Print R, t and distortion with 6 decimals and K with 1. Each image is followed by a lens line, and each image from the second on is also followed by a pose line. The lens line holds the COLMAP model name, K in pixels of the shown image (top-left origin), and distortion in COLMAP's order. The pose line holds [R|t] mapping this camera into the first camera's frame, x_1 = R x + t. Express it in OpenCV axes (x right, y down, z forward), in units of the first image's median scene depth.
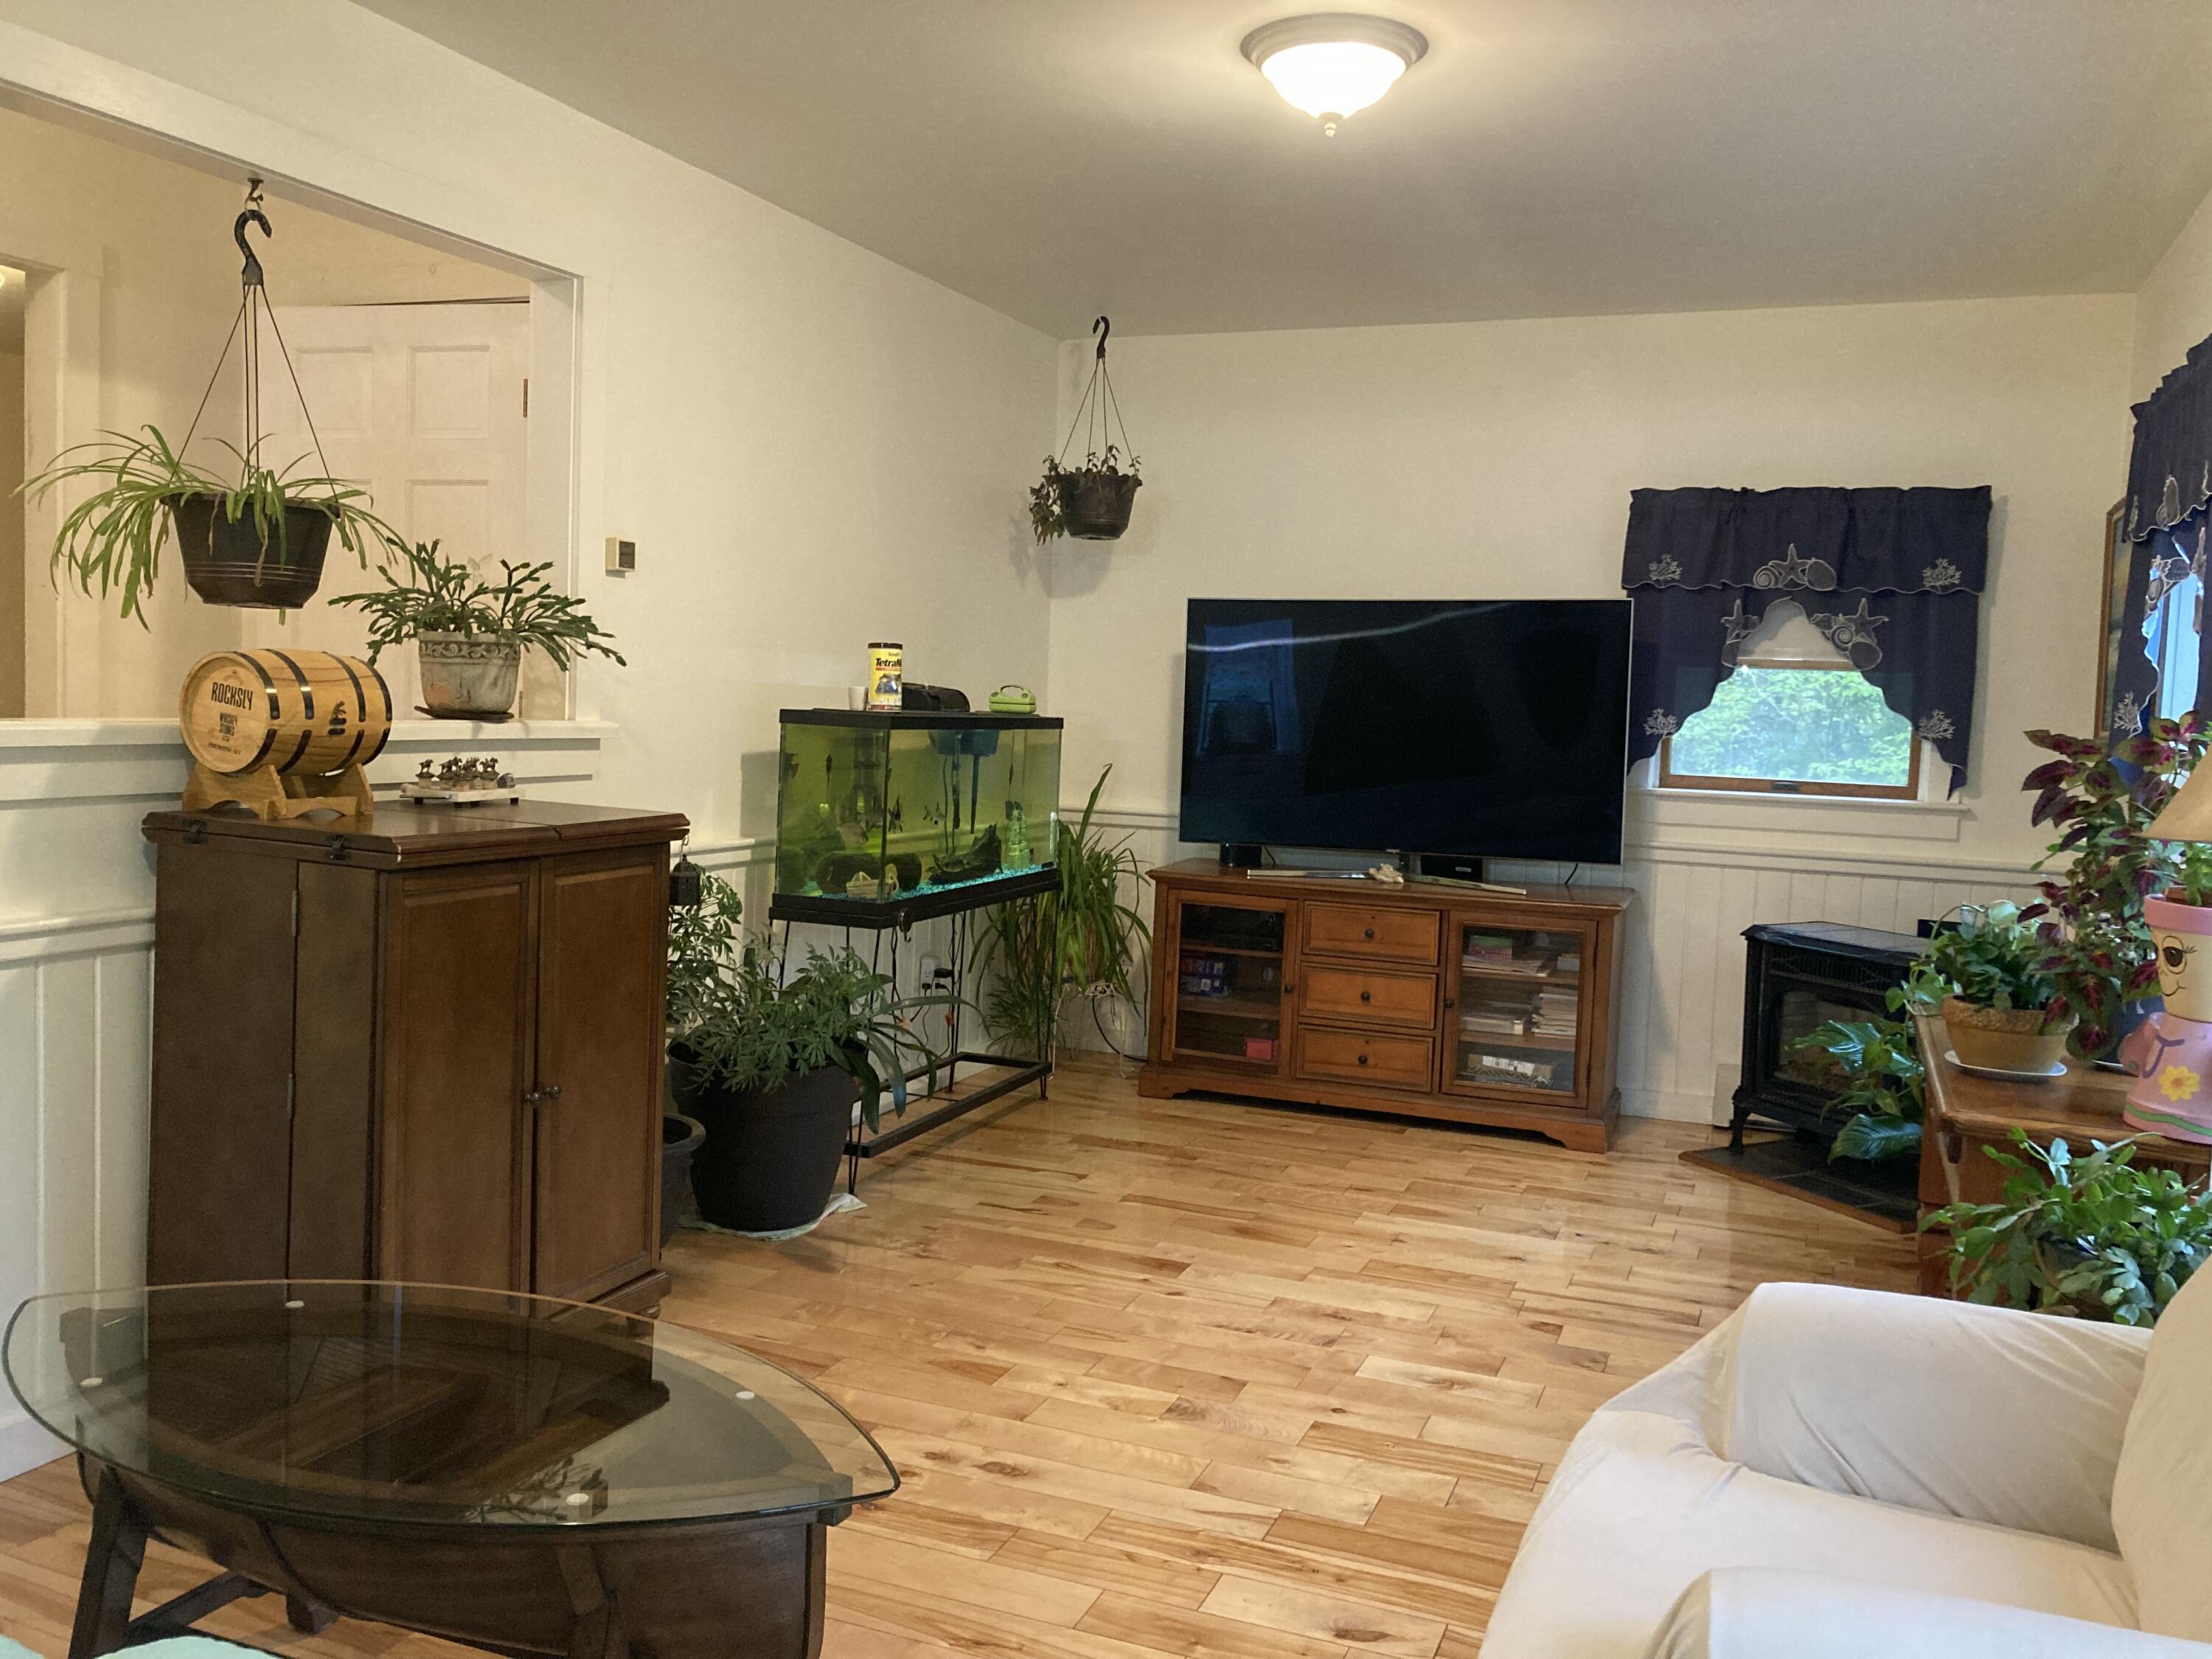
lens RADIAL K [[1808.4, 0, 1110.4], [0, 1808.4, 822.6], [0, 0, 1]] dist [0.022473, -0.029335]
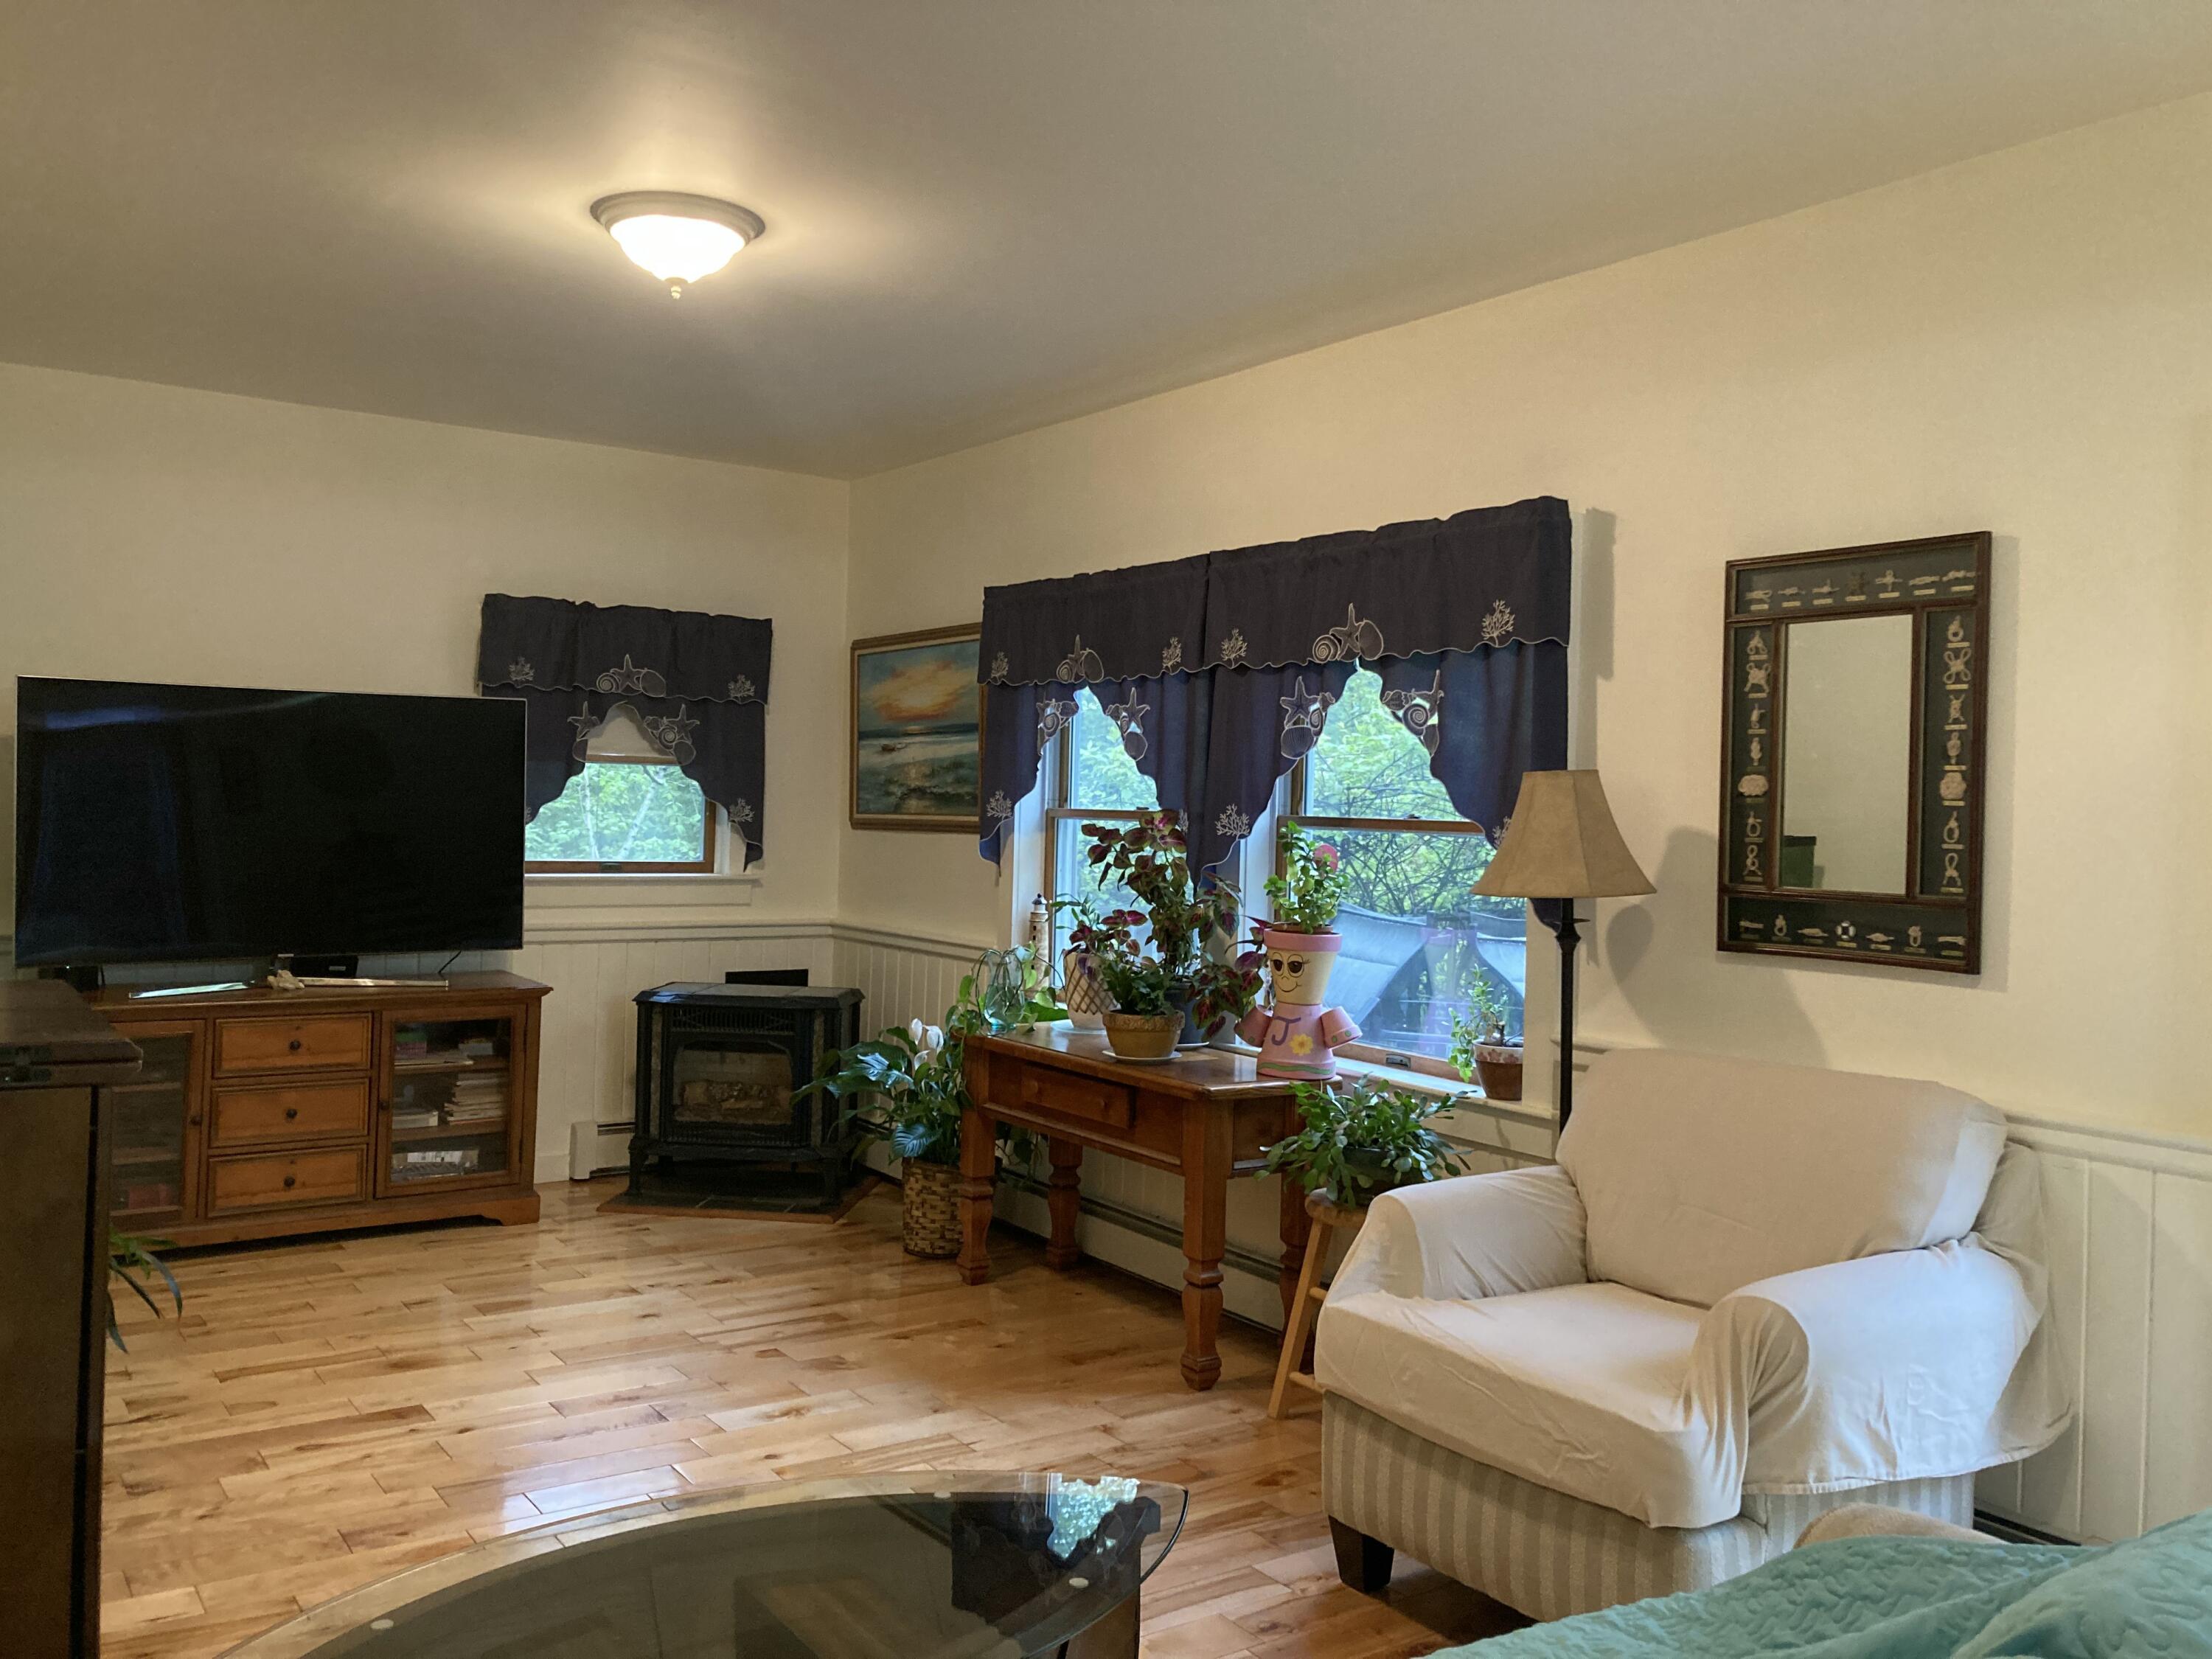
lens RADIAL K [[1808.4, 0, 1113.9], [0, 1808.4, 827.8], [0, 0, 1]] dist [0.022473, -0.029335]
pose [[0.549768, -0.033075, 0.834663, -0.412486], [0.056669, 0.998391, 0.002237, -0.030273], [-0.833393, 0.046069, 0.550757, 0.122827]]
